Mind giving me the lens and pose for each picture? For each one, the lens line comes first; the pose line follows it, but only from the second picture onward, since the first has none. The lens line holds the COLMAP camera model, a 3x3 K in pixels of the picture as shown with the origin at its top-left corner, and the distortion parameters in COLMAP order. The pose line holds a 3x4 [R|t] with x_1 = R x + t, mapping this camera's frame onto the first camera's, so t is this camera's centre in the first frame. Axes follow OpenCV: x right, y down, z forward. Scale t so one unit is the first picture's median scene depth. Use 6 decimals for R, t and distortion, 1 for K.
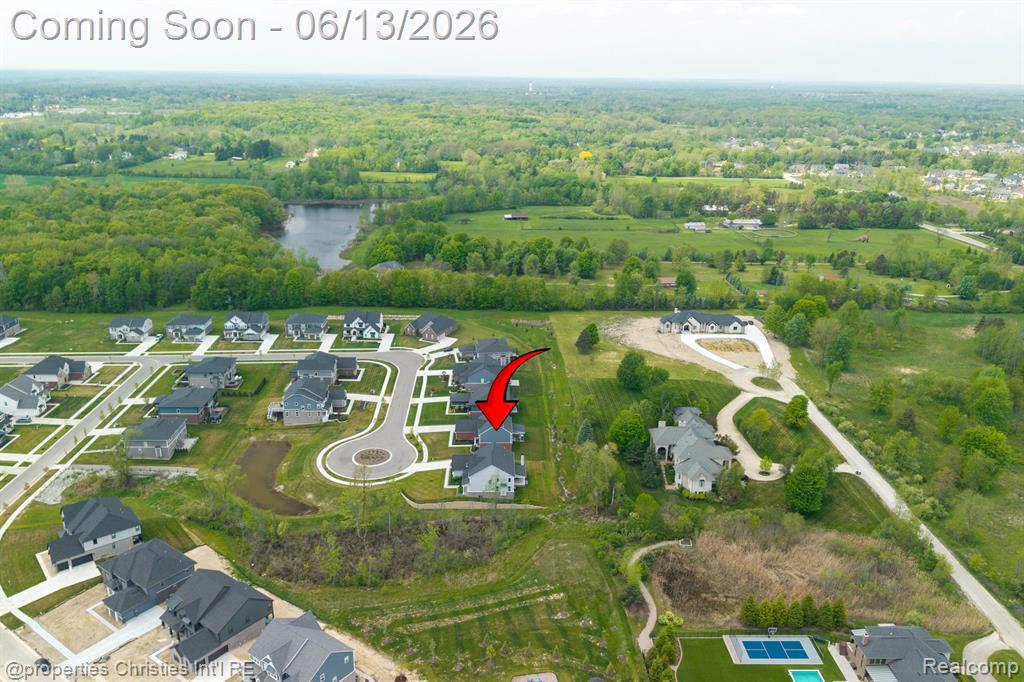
lens RADIAL K [[799.1, 0, 512.0], [0, 799.1, 341.0], [0, 0, 1]] dist [0.014674, -0.001699]
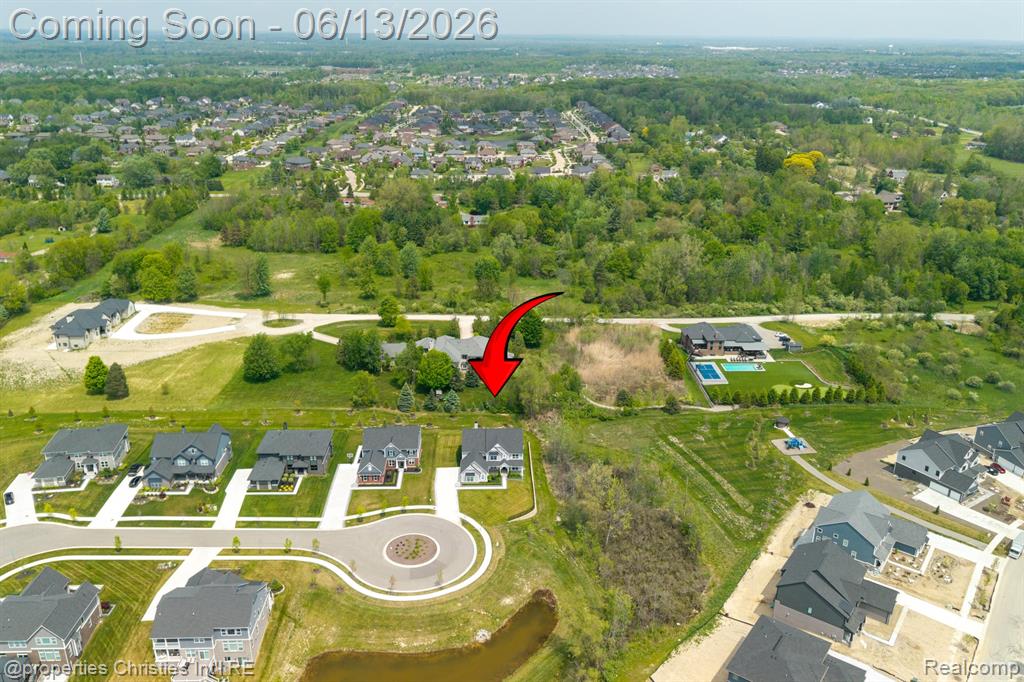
lens RADIAL K [[799.1, 0, 512.0], [0, 799.1, 341.0], [0, 0, 1]] dist [0.014674, -0.001699]
pose [[0.009591, -0.361906, 0.932165, -0.671402], [0.325444, 0.882585, 0.339308, -0.196485], [-0.945513, 0.300113, 0.126245, 0.690685]]
